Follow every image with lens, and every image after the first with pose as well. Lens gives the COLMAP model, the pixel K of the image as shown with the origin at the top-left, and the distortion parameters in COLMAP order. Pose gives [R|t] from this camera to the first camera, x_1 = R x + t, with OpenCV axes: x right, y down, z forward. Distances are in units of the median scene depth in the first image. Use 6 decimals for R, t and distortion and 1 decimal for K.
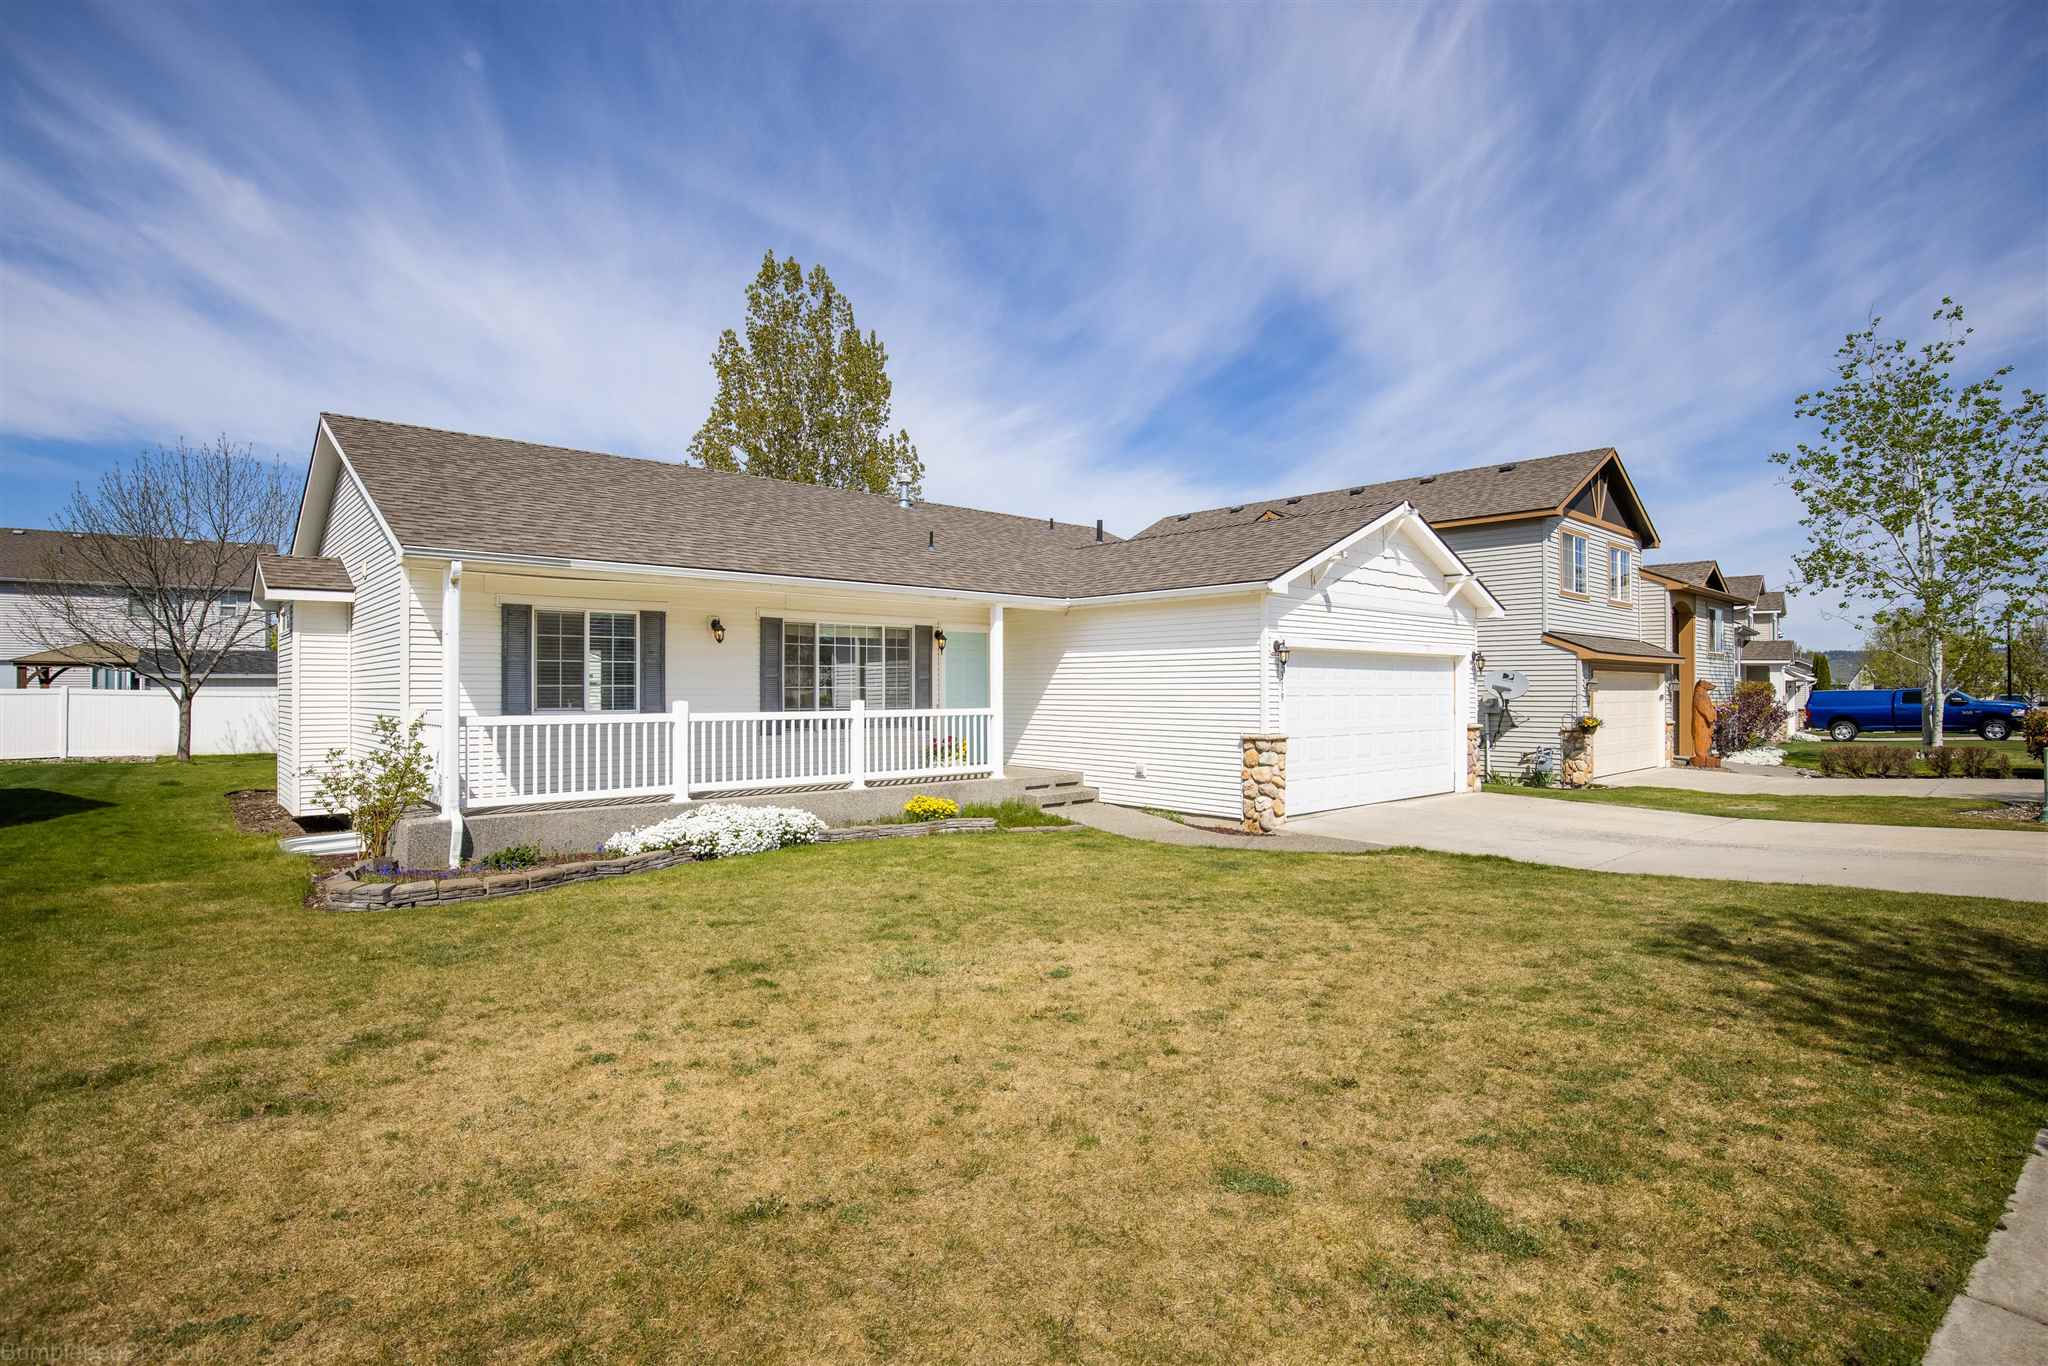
lens RADIAL K [[1033.9, 0, 1030.6], [0, 1033.9, 685.6], [0, 0, 1]] dist [-0.006077, -0.000427]
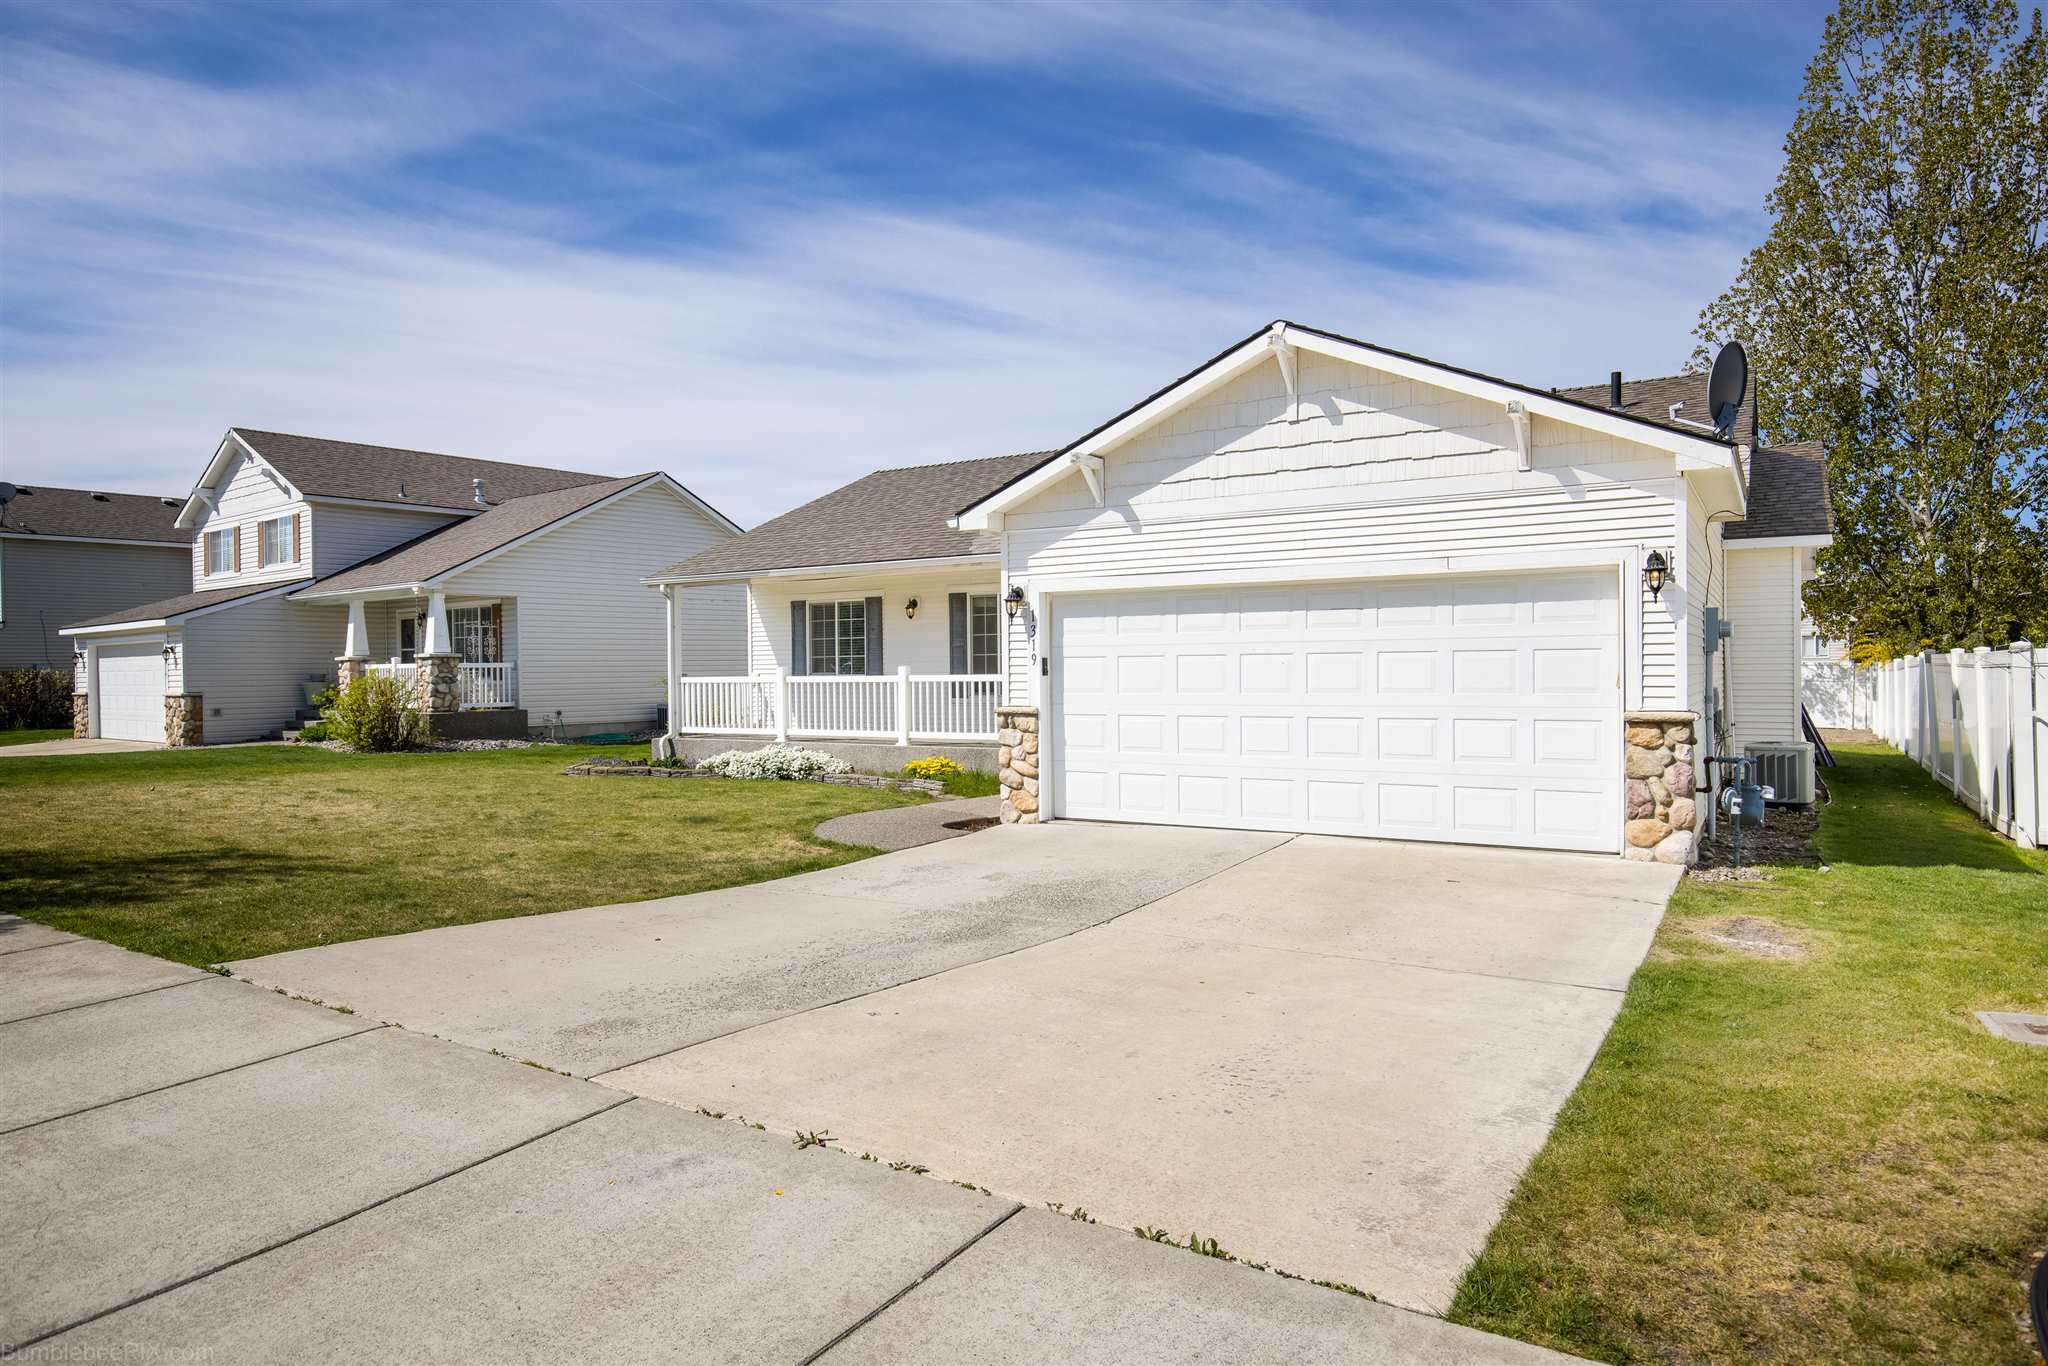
lens RADIAL K [[1240.0, 0, 1021.8], [0, 1240.0, 683.9], [0, 0, 1]] dist [0.006301, 0.000258]
pose [[0.266281, 0.009840, -0.963845, 1.160906], [0.017355, 0.999737, 0.015001, 0.015831], [0.963739, -0.020721, 0.266040, 0.765253]]
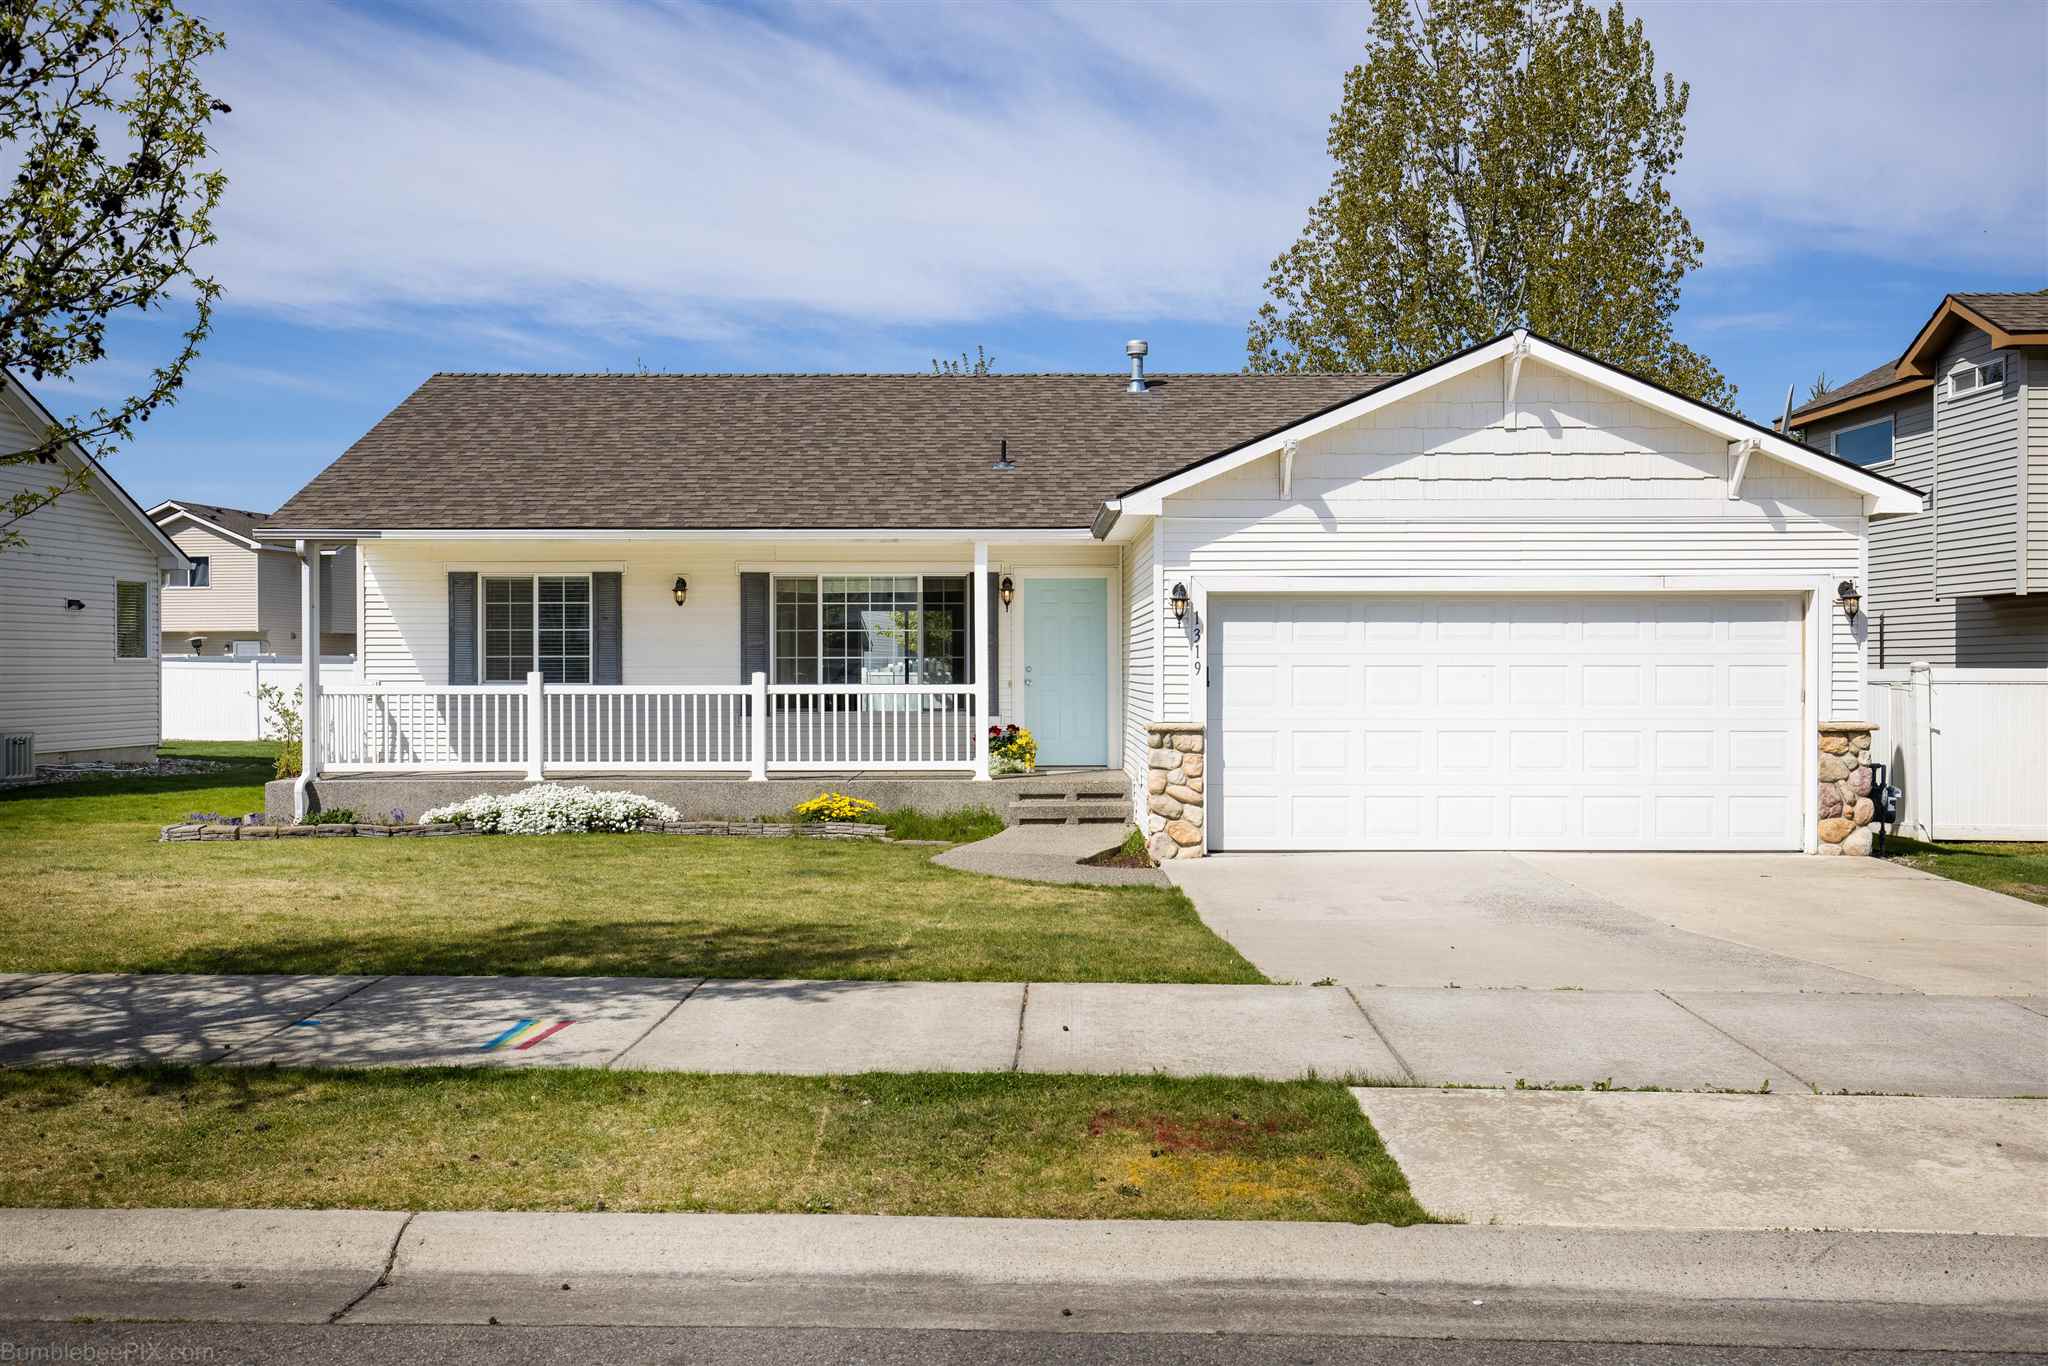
lens RADIAL K [[1942.0, 0, 1024.8], [0, 1942.0, 678.7], [0, 0, 1]] dist [0.049398, 0.000000]
pose [[0.740663, 0.002773, -0.671871, 1.029459], [0.004908, 0.999942, 0.009538, 0.005626], [0.671859, -0.010362, 0.740606, -0.003523]]
